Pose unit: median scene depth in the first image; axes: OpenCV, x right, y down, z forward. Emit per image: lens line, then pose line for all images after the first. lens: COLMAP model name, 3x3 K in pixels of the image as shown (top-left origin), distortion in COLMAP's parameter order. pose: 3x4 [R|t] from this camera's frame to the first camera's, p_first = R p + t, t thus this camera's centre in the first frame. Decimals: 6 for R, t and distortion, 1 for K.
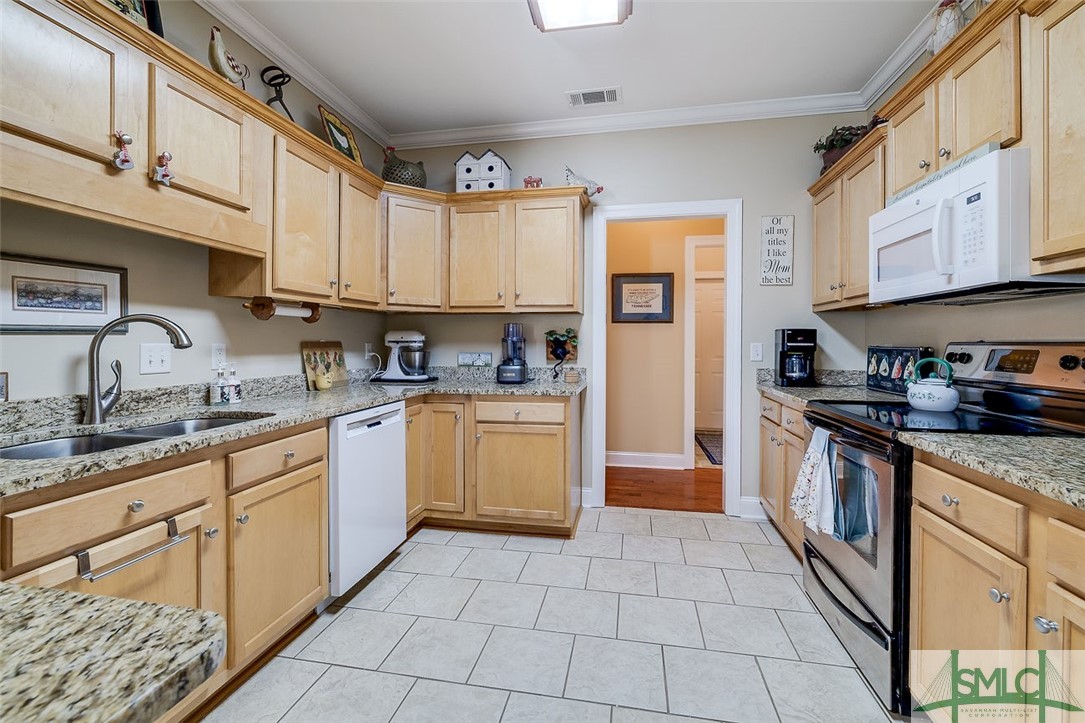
lens RADIAL K [[459.3, 0, 542.8], [0, 459.3, 341.4], [0, 0, 1]] dist [0.003640, -0.000891]
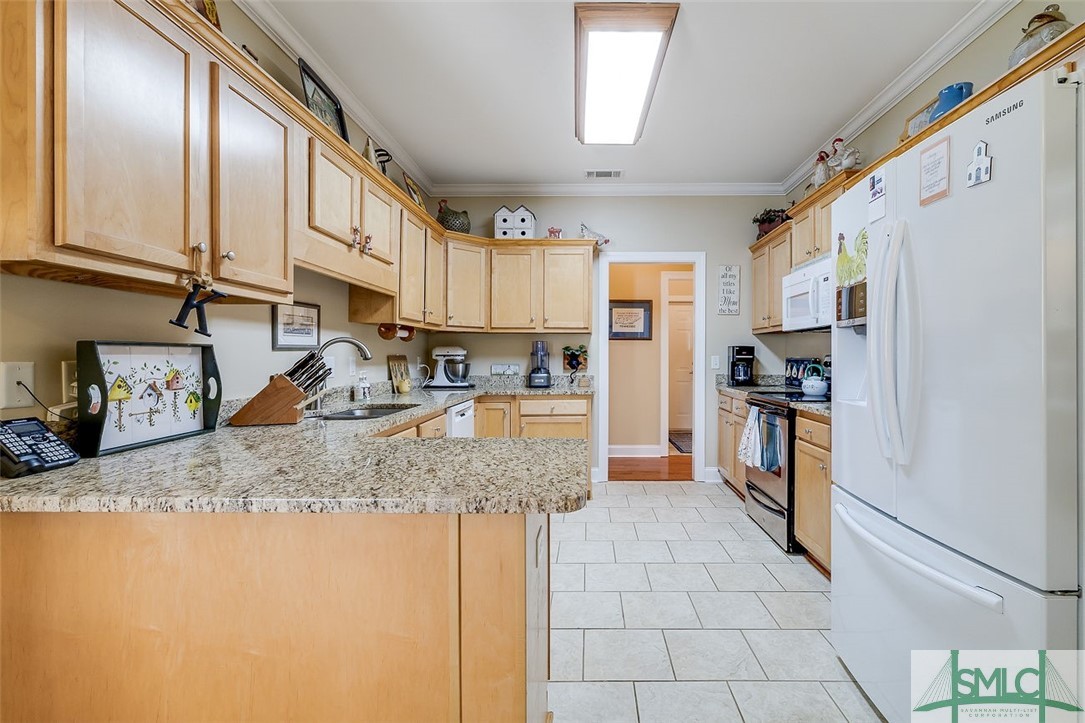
lens RADIAL K [[486.8, 0, 592.4], [0, 486.8, 355.8], [0, 0, 1]] dist [0.000564, 0.000052]
pose [[0.979567, -0.002096, 0.201108, -0.217470], [0.001898, 0.999998, 0.001178, 0.000980], [-0.201110, -0.000772, 0.979568, -0.407795]]
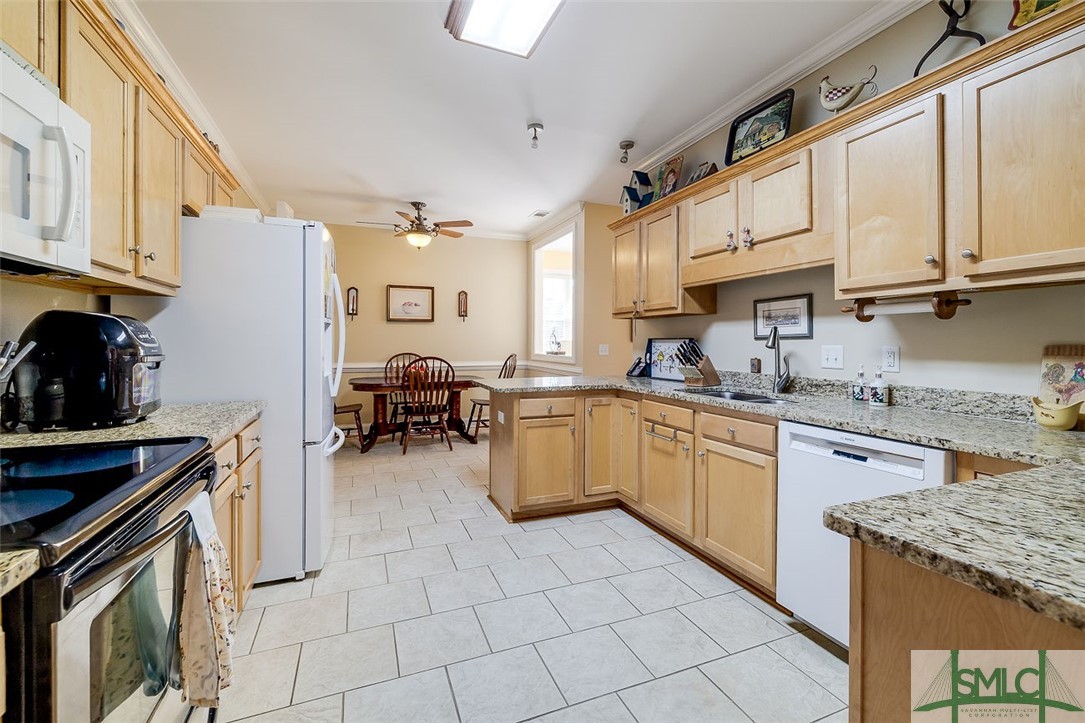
lens RADIAL K [[459.3, 0, 555.4], [0, 459.3, 344.2], [0, 0, 1]] dist [0.003640, -0.000891]
pose [[-0.823145, -0.002648, -0.567825, 0.345142], [-0.004747, 0.999986, 0.002218, 0.001069], [0.567811, 0.004521, -0.823146, 1.035048]]
